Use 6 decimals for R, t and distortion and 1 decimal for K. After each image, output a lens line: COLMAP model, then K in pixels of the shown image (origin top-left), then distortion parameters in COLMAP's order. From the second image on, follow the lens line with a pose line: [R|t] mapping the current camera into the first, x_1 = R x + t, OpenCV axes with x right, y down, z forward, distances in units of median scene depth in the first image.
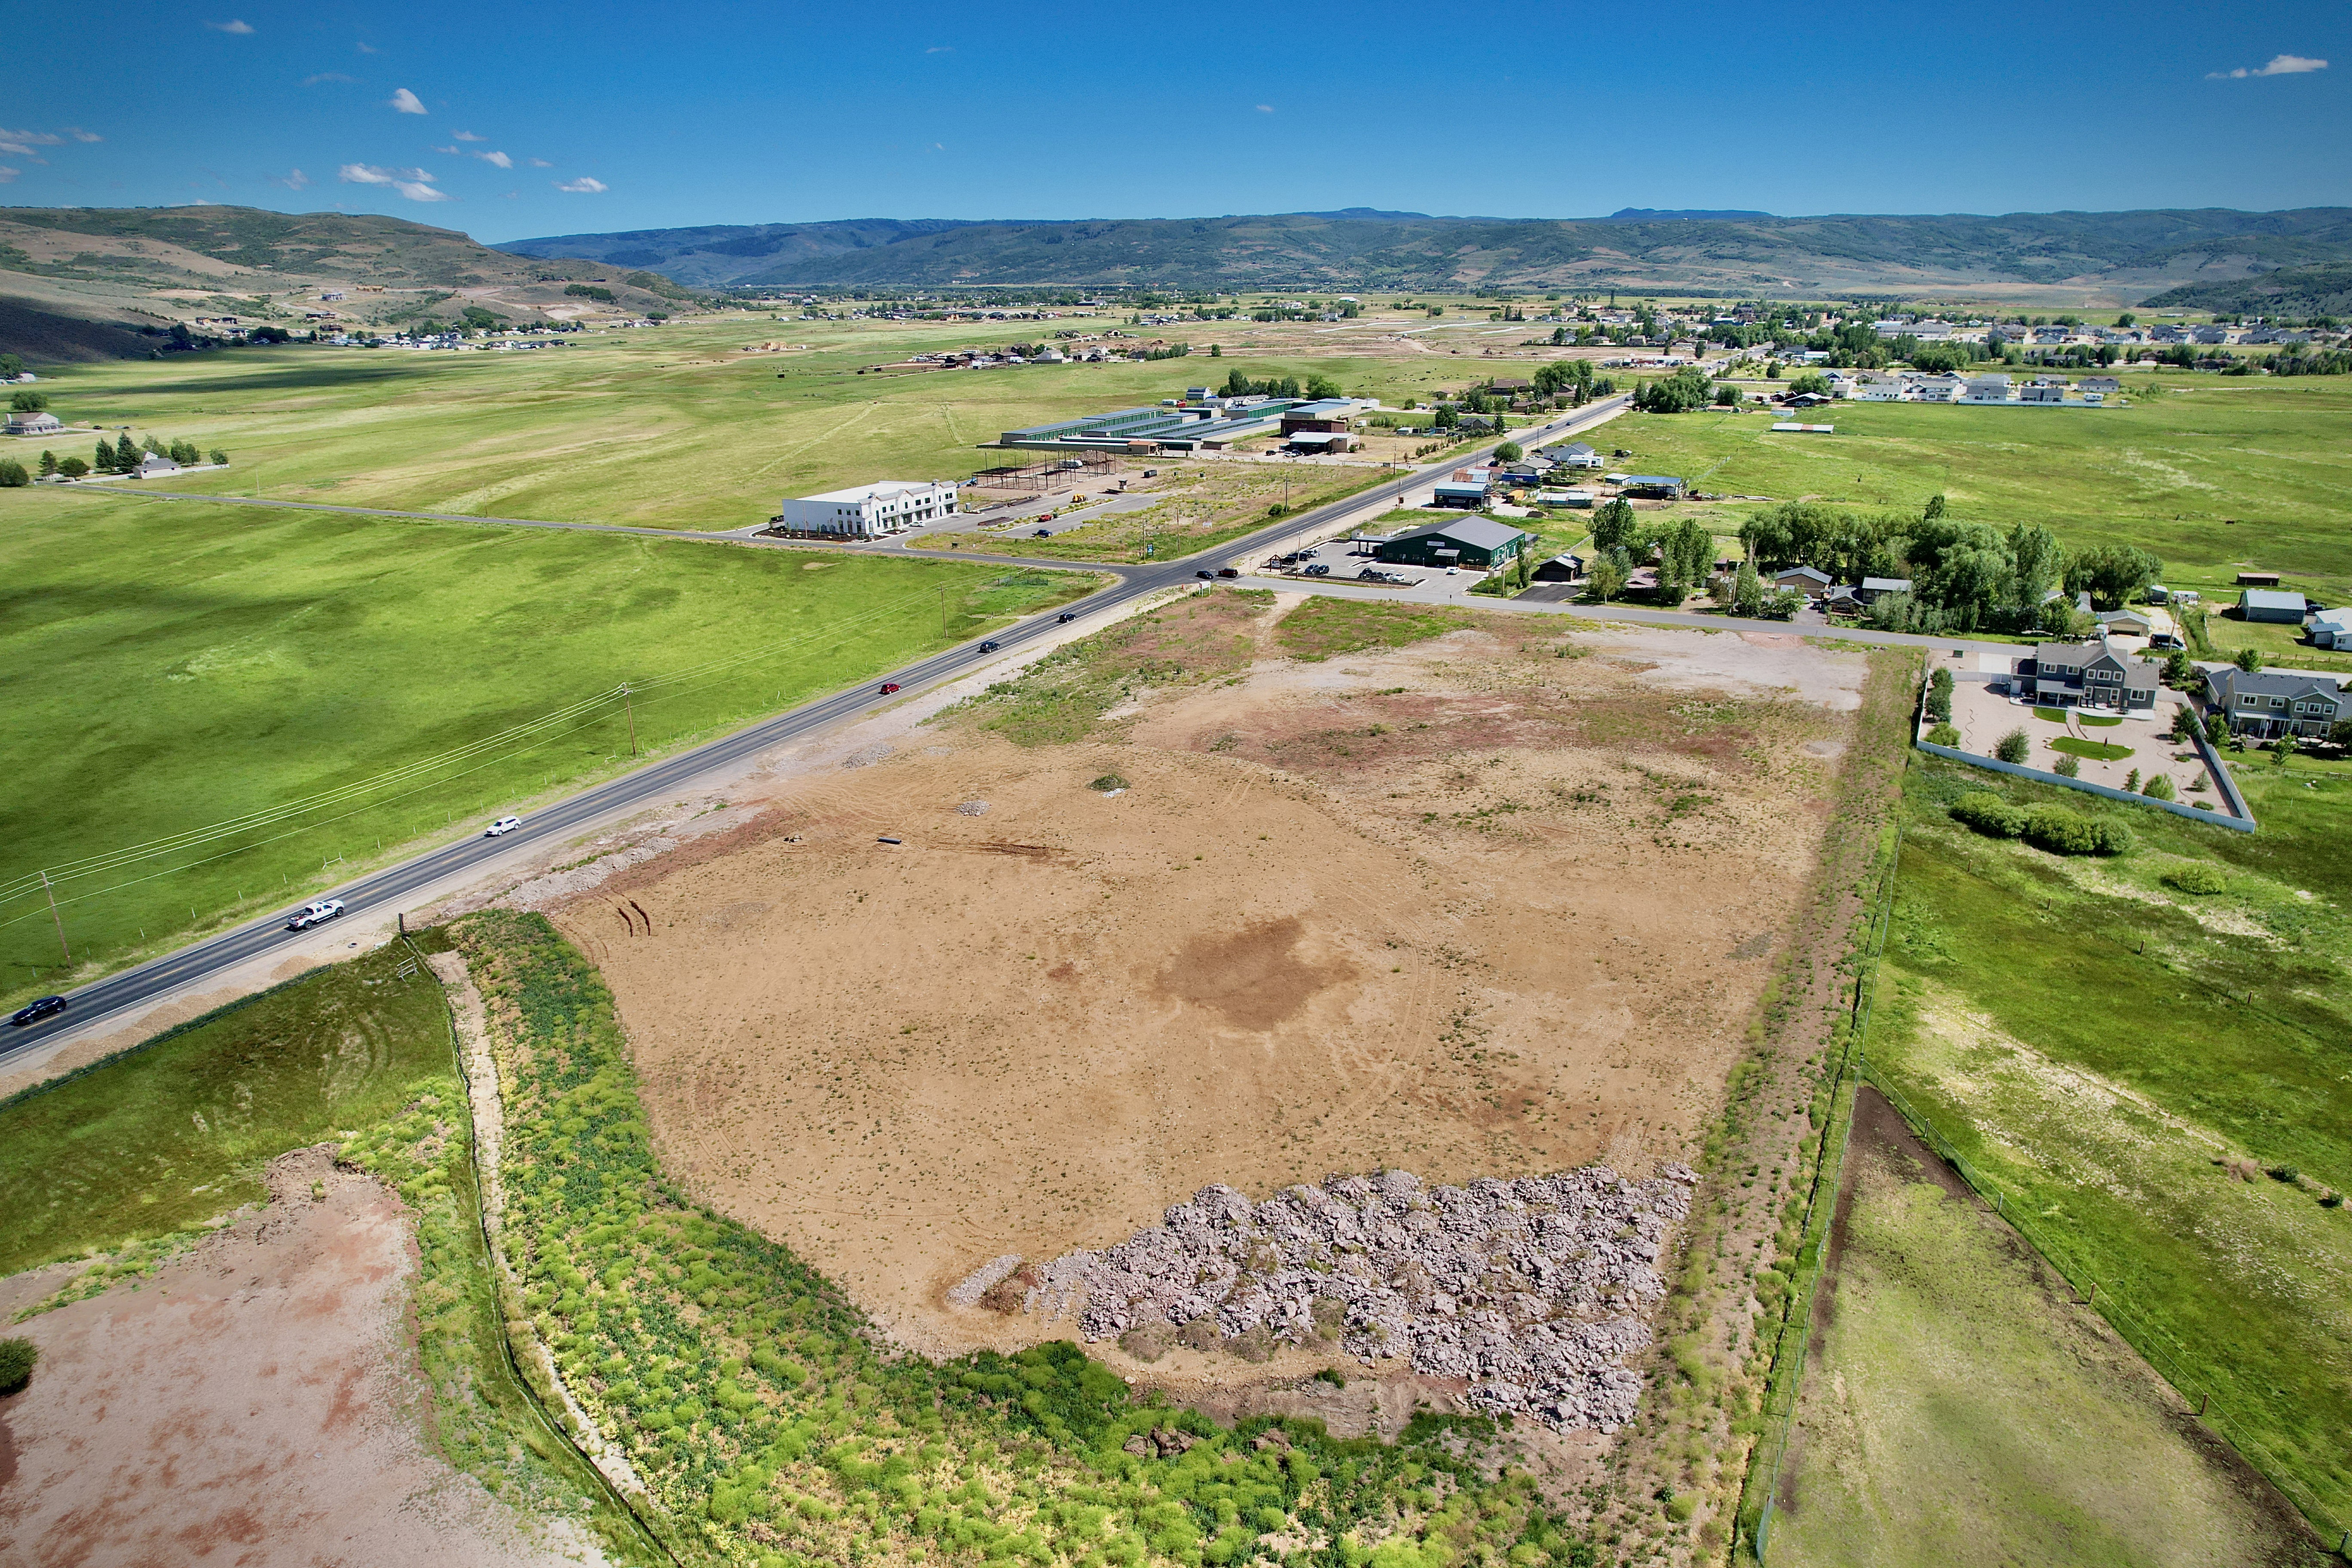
lens RADIAL K [[1511.2, 0, 1181.1], [0, 1511.2, 780.2], [0, 0, 1]] dist [-0.071676, 0.064921]
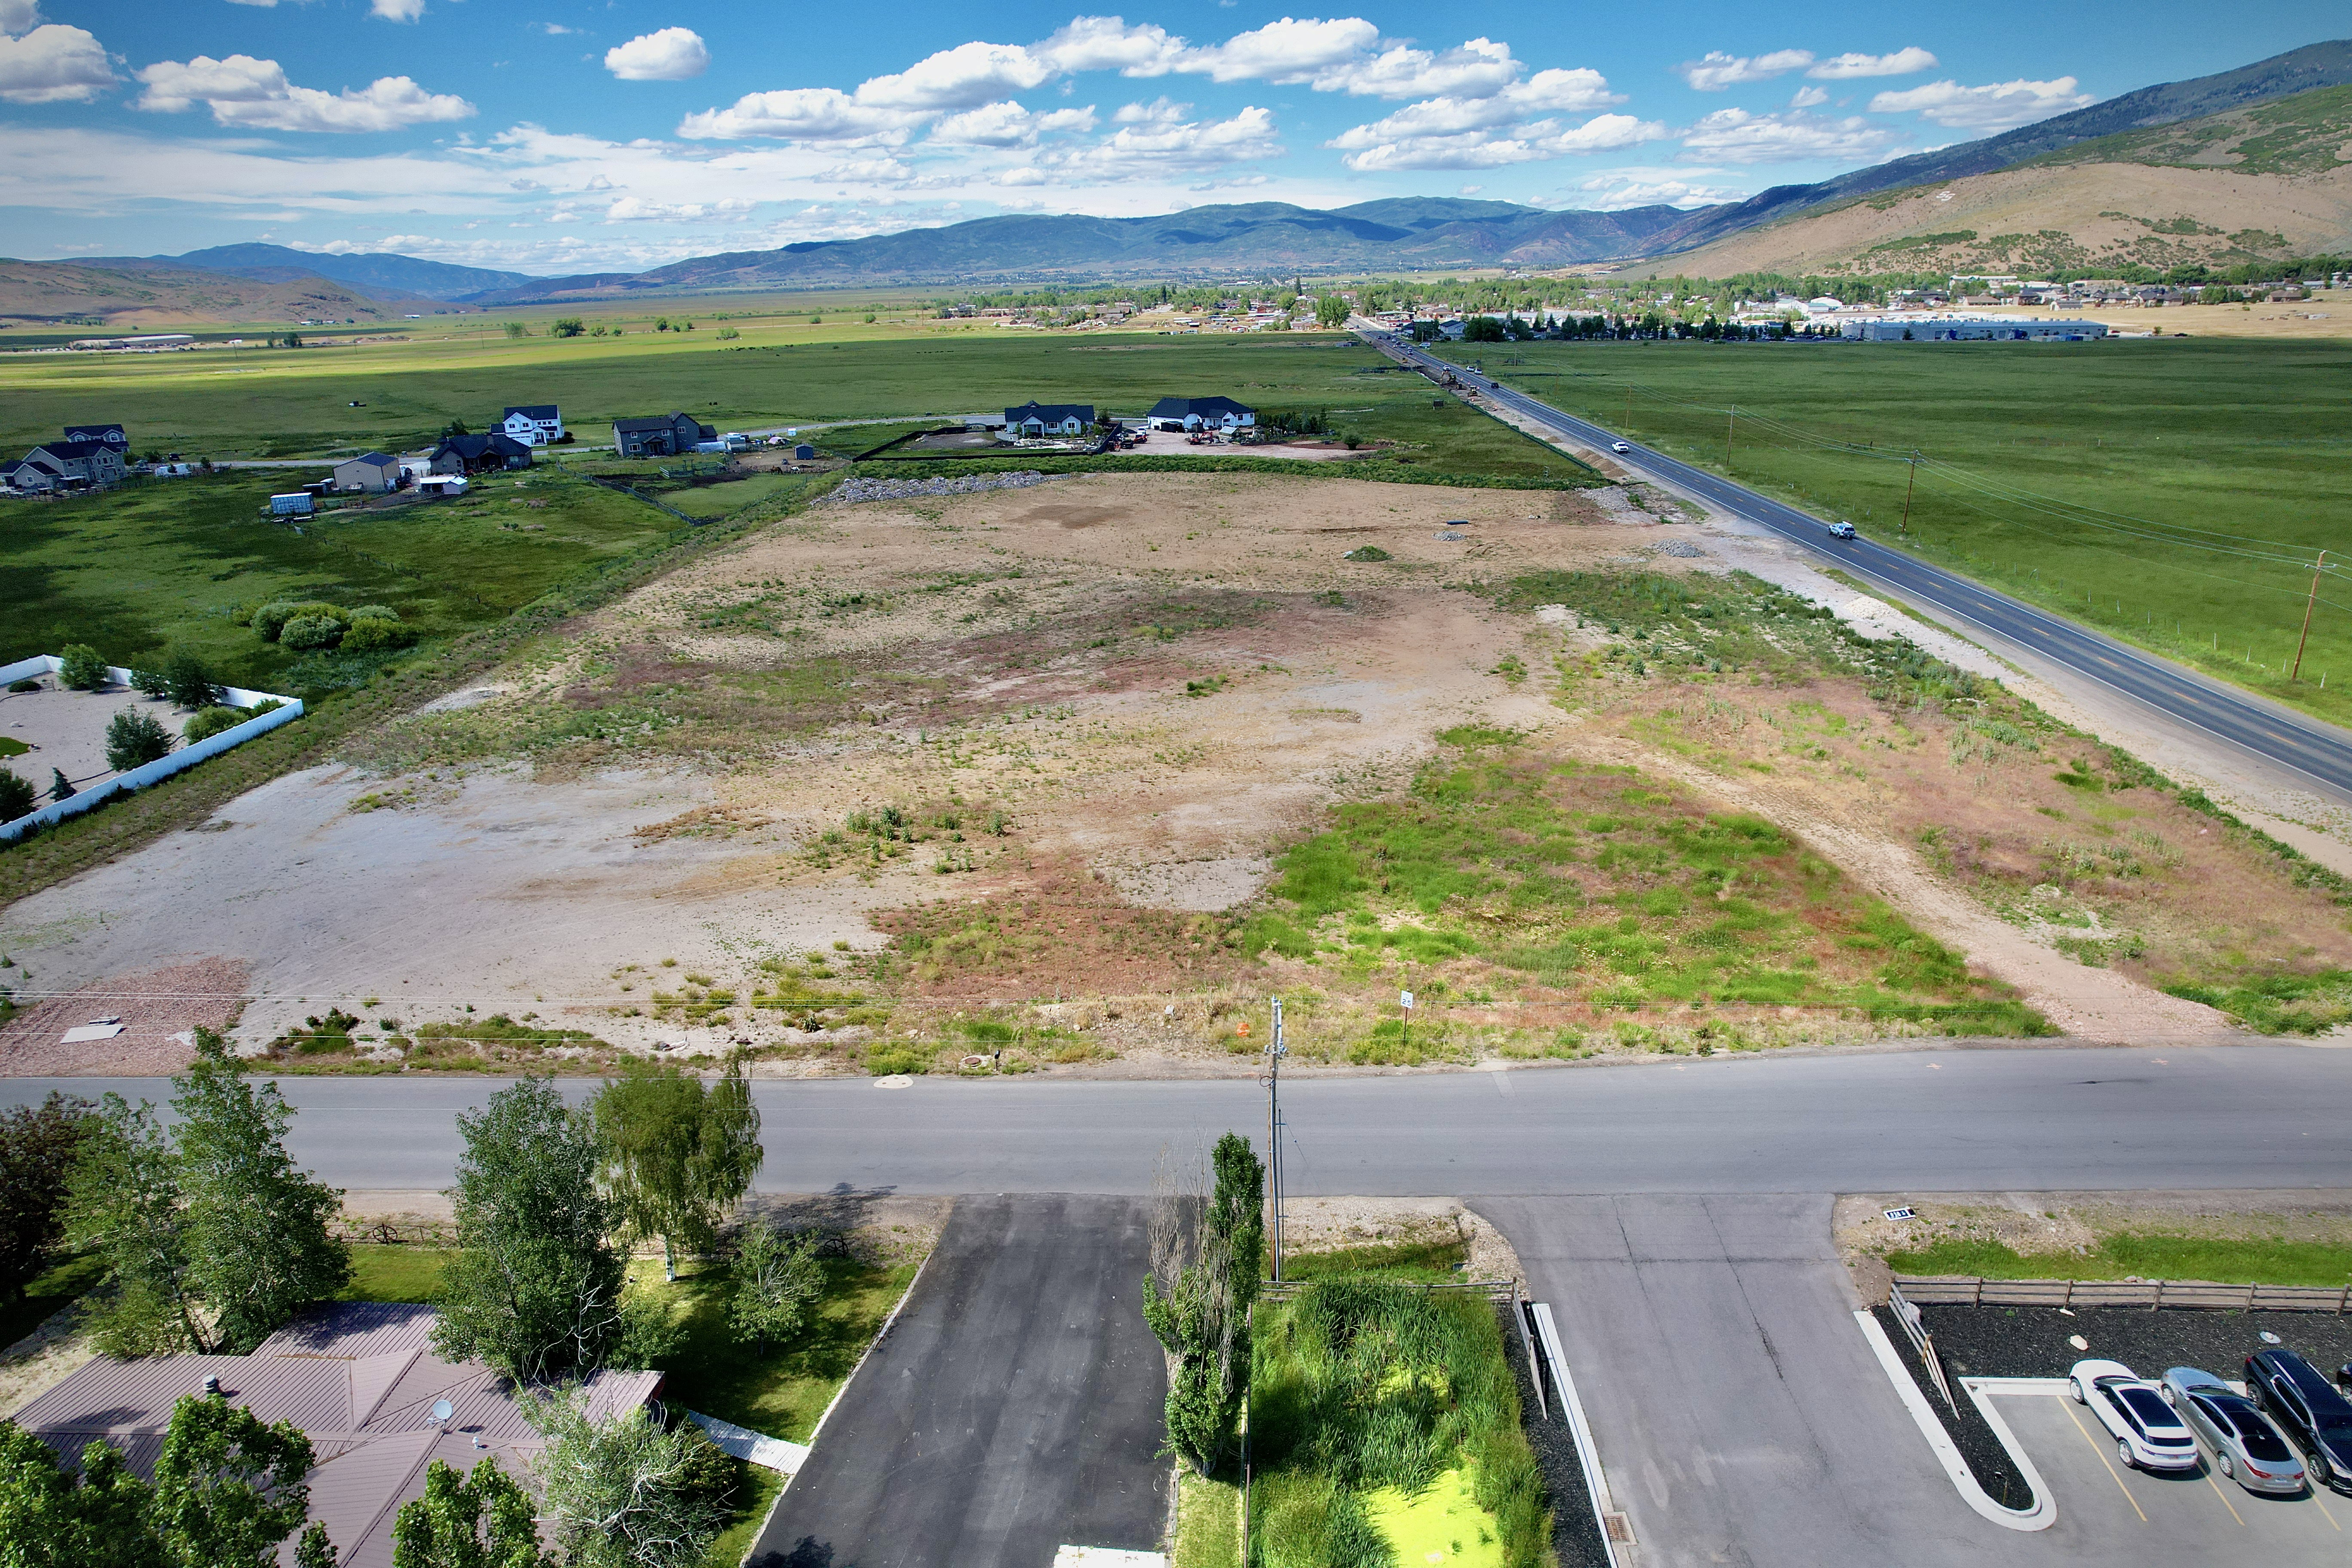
lens RADIAL K [[1502.4, 0, 1185.9], [0, 1502.4, 787.4], [0, 0, 1]] dist [-0.083399, 0.072570]
pose [[-0.904592, 0.173769, -0.389252, 0.265469], [-0.097301, 0.804866, 0.585426, -0.249894], [0.415024, 0.567447, -0.711168, 1.037122]]
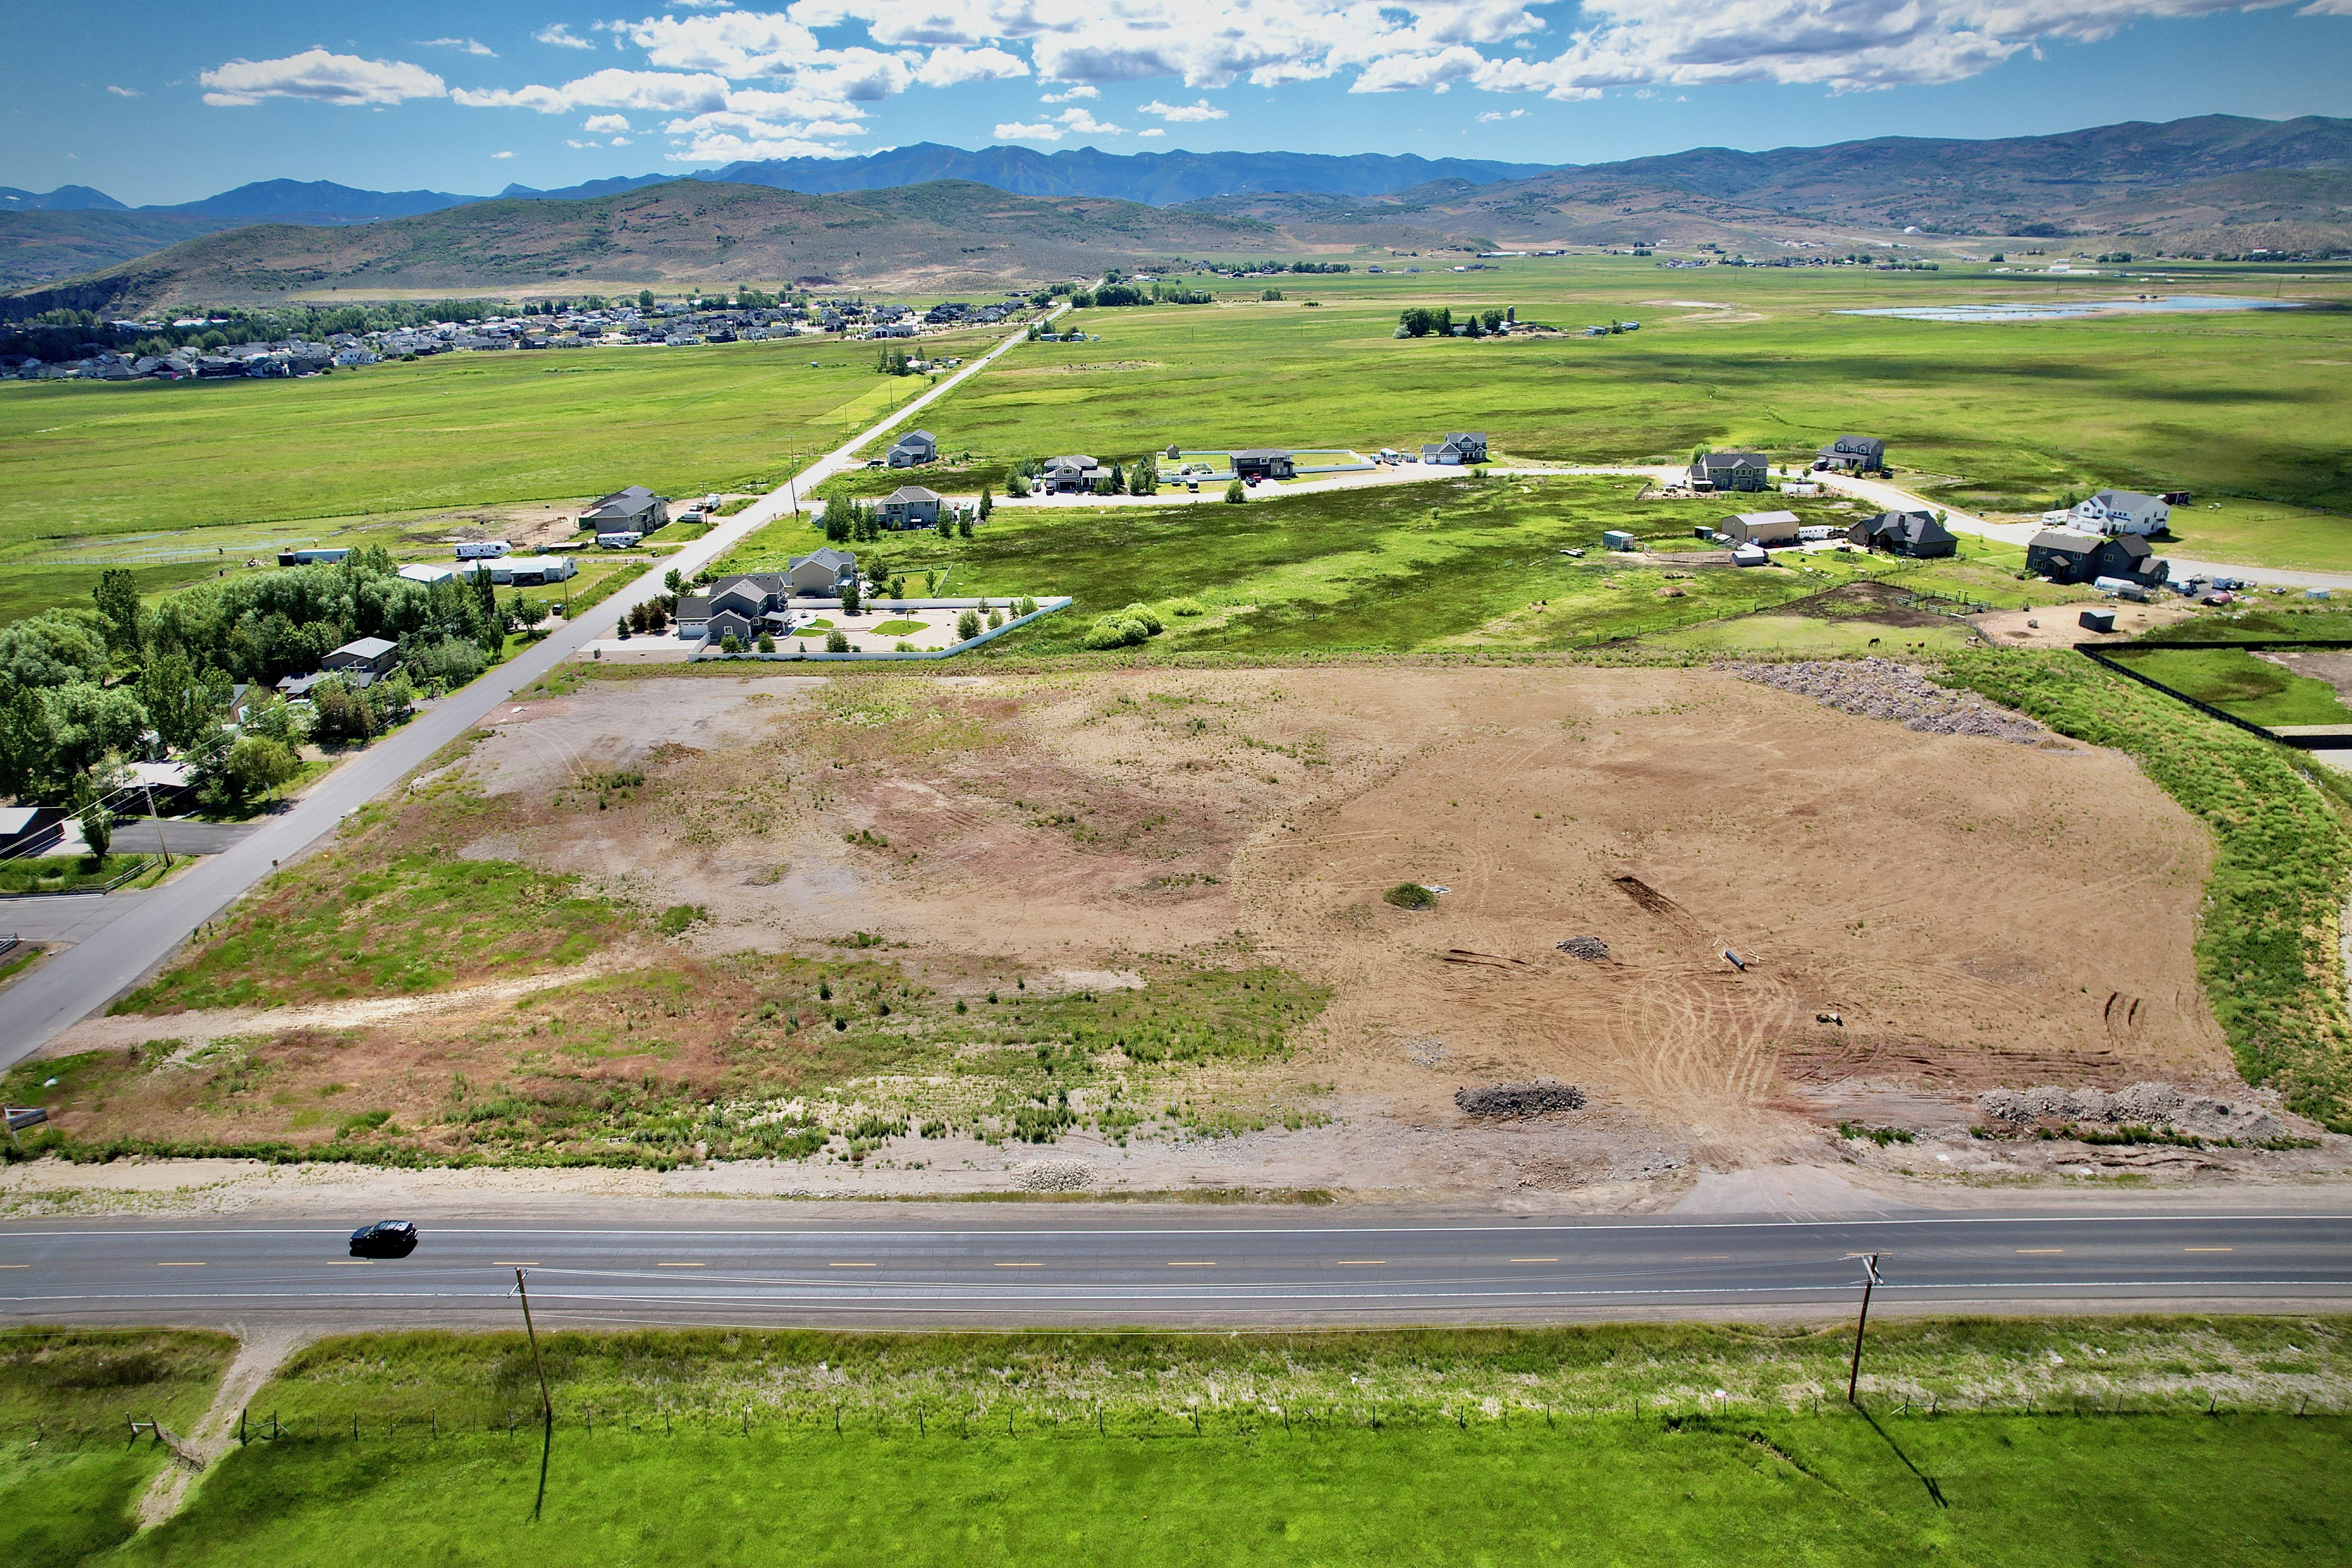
lens RADIAL K [[1502.4, 0, 1185.9], [0, 1502.4, 787.4], [0, 0, 1]] dist [-0.083399, 0.072570]
pose [[-0.466097, -0.281231, 0.838846, -0.383244], [0.306141, 0.838296, 0.451151, -0.261290], [-0.830079, 0.467085, -0.304631, 0.805856]]
